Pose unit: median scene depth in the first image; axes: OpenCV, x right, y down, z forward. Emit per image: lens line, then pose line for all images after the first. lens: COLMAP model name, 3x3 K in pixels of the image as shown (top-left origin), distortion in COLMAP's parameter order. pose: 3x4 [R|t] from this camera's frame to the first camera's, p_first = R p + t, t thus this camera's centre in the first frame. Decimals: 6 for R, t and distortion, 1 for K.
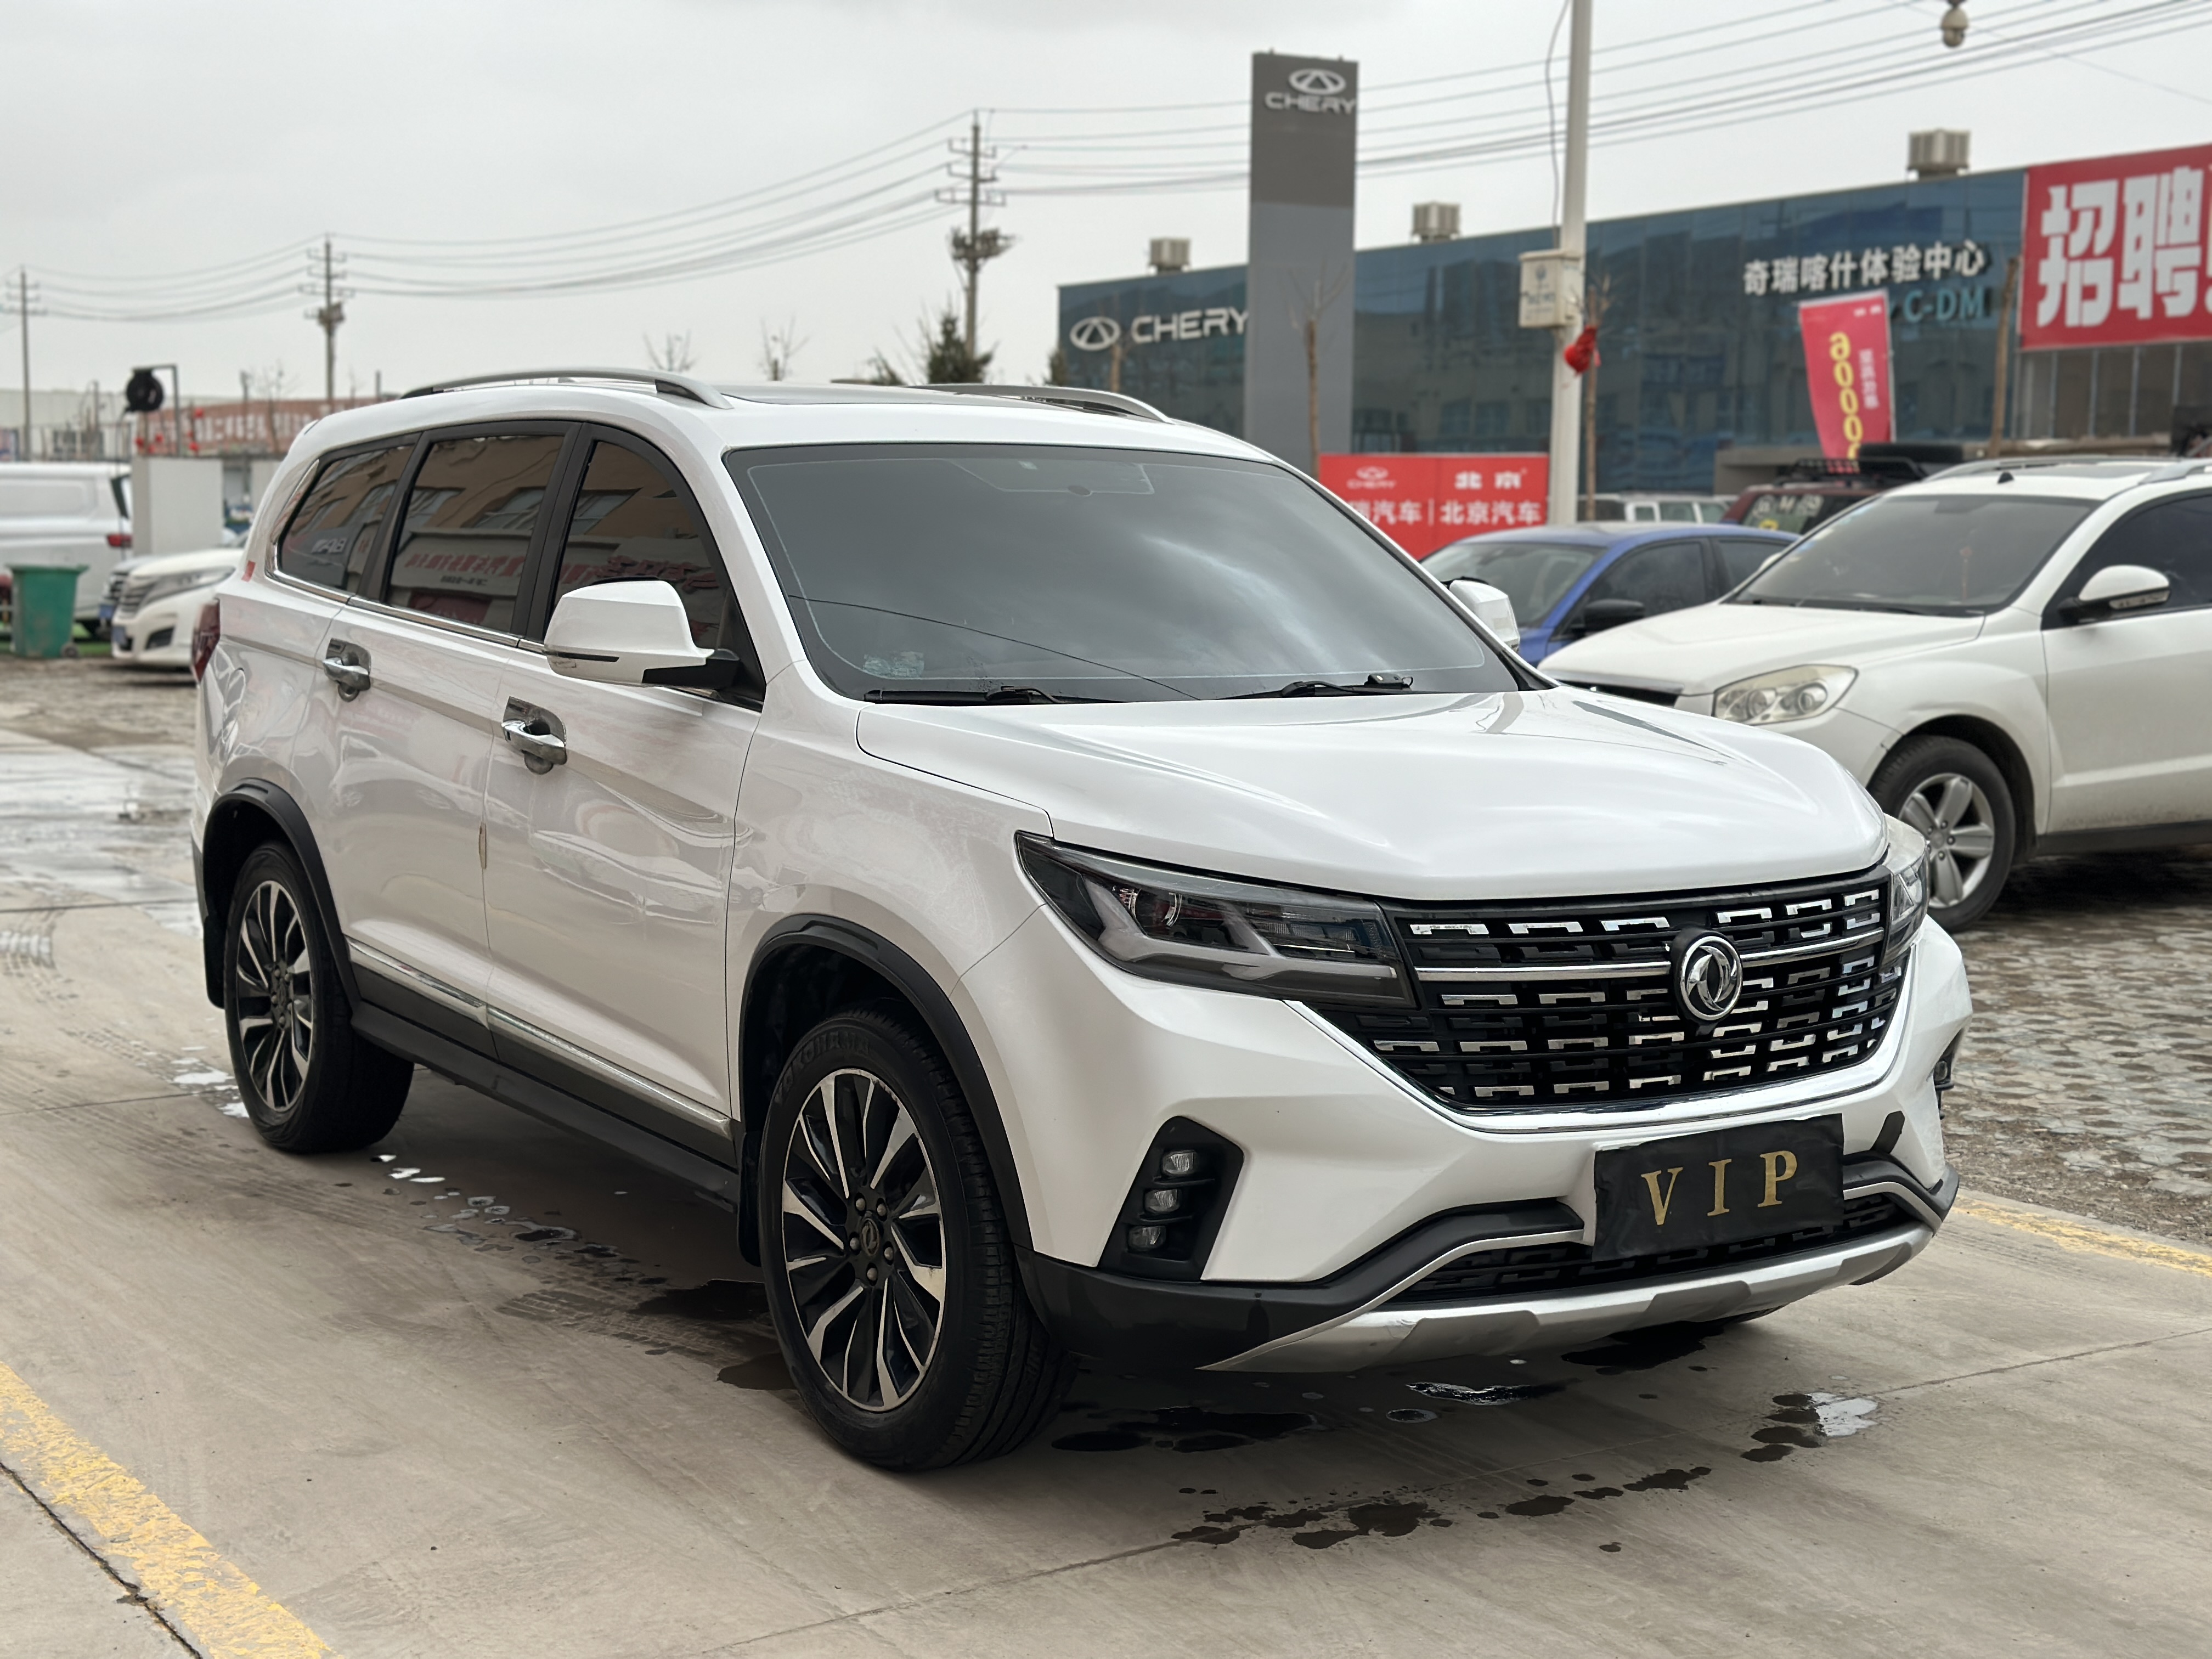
lens RADIAL K [[3095.5, 0, 1118.8], [0, 3095.5, 824.0], [0, 0, 1]] dist [0.209444, -0.460496]
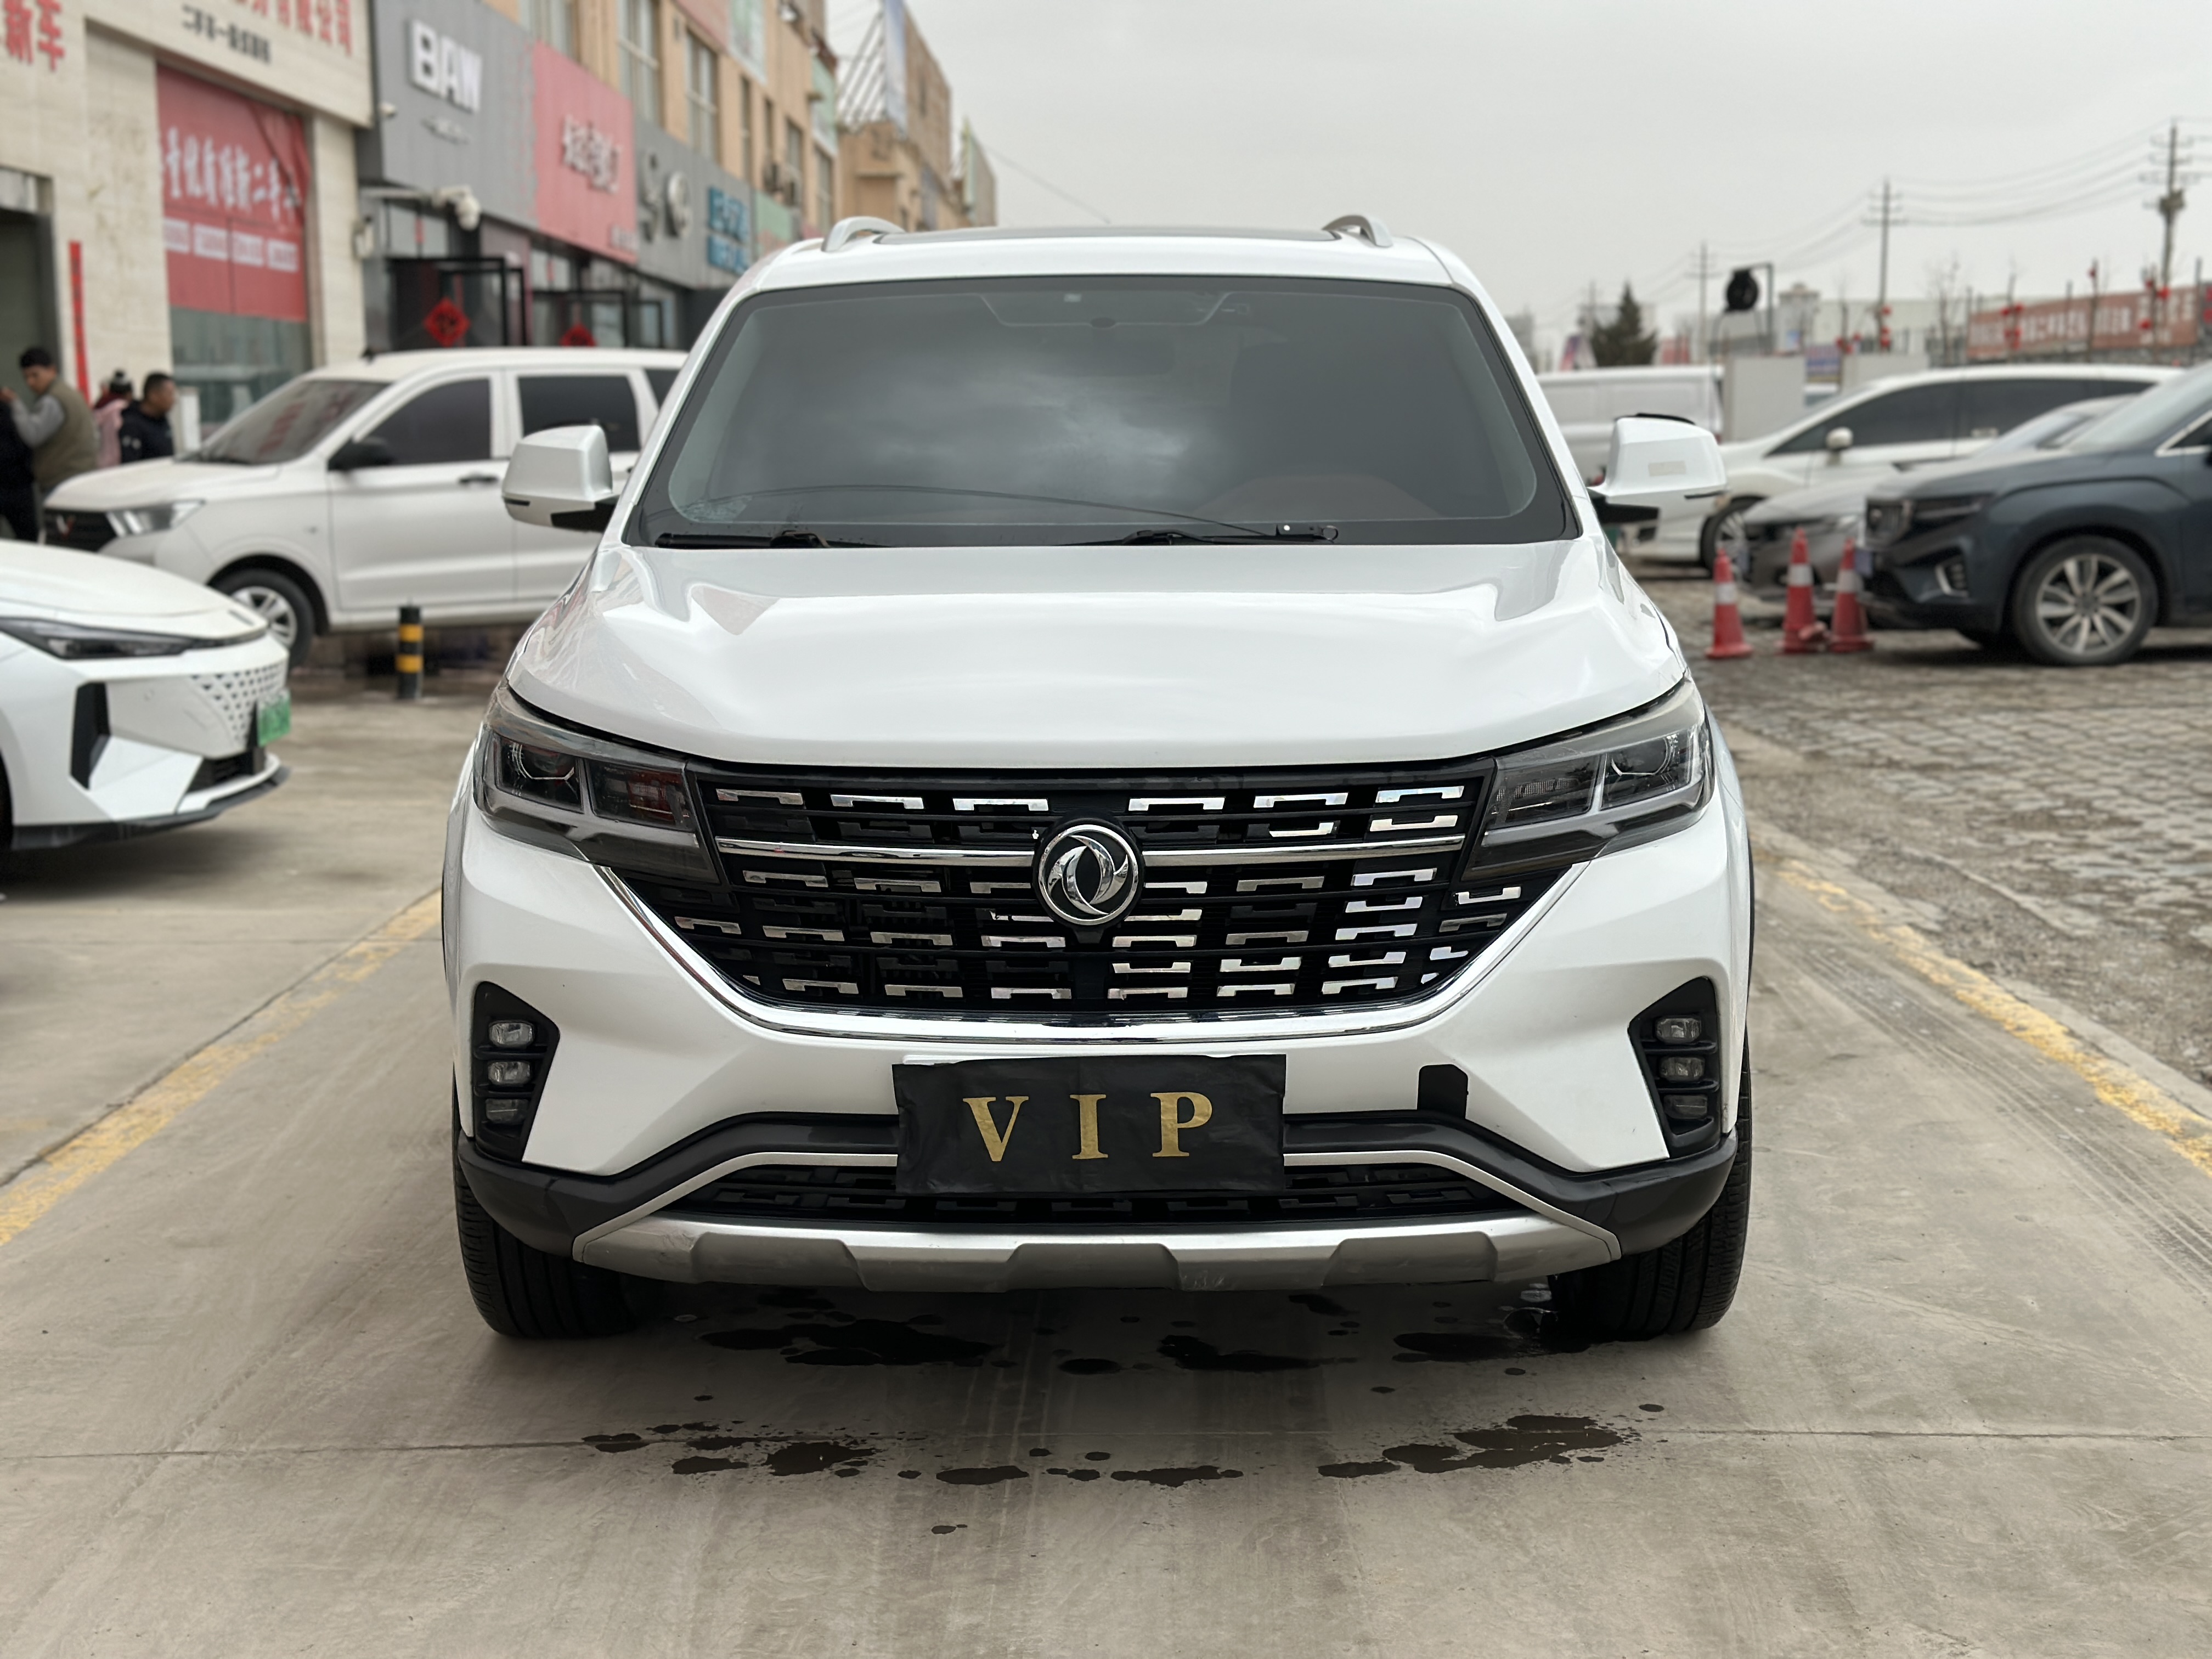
lens RADIAL K [[3095.5, 0, 1118.8], [0, 3095.5, 824.0], [0, 0, 1]] dist [0.209444, -0.460496]
pose [[0.826494, 0.055382, -0.560215, 0.644078], [-0.038801, 0.998387, 0.041455, 0.001217], [0.561607, -0.012525, 0.827310, 0.313635]]
